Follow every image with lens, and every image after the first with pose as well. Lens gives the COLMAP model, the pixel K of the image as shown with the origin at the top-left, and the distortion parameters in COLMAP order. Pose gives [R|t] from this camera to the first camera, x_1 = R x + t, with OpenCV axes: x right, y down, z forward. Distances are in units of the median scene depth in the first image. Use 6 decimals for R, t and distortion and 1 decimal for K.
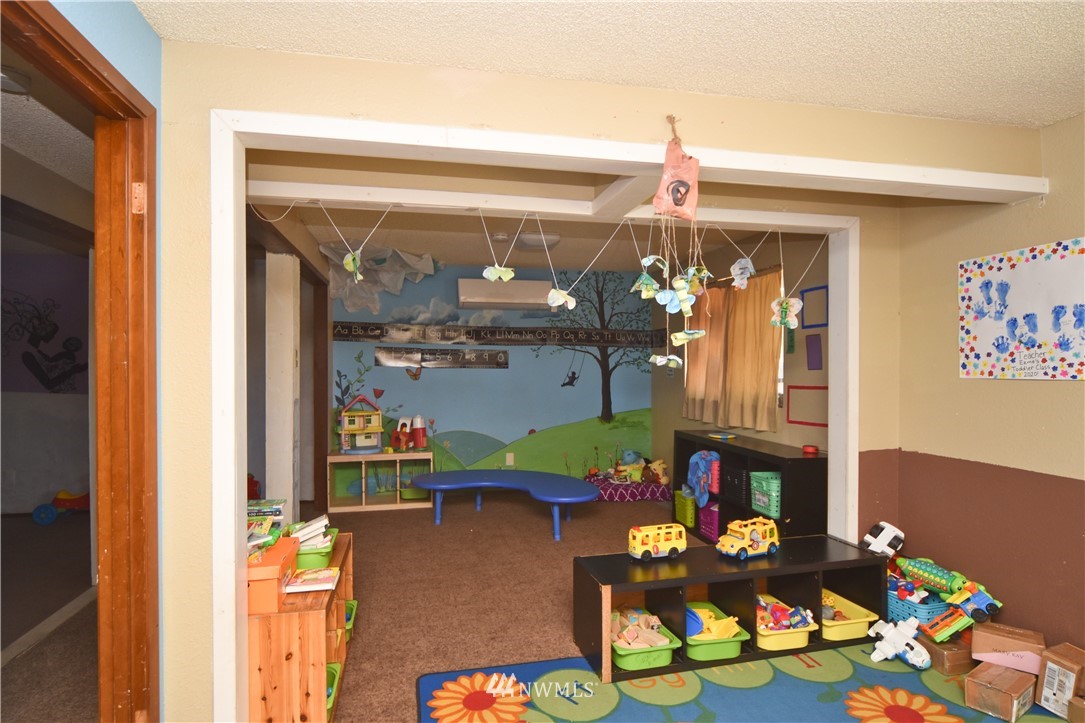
lens RADIAL K [[569.4, 0, 543.3], [0, 569.4, 361.2], [0, 0, 1]] dist [0.002526, 0.000407]
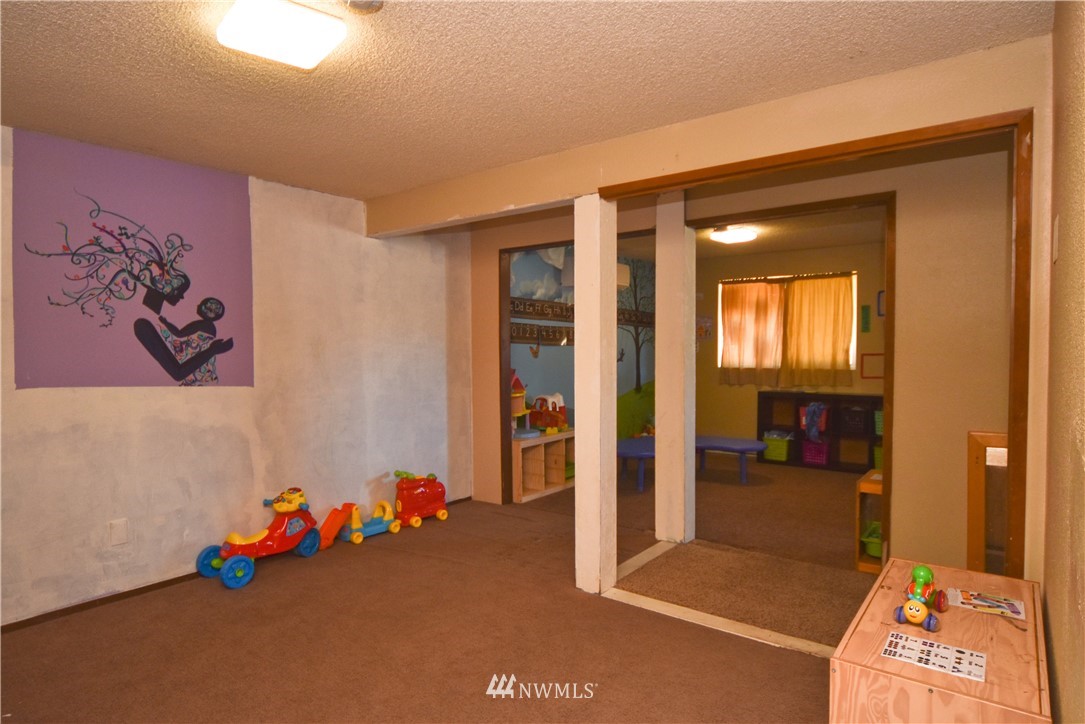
lens RADIAL K [[569.4, 0, 544.2], [0, 569.4, 363.8], [0, 0, 1]] dist [0.002526, 0.000407]
pose [[0.793238, -0.025148, 0.608393, -0.926799], [0.006043, 0.999423, 0.033433, 0.013051], [-0.608882, -0.022844, 0.792932, 0.263019]]
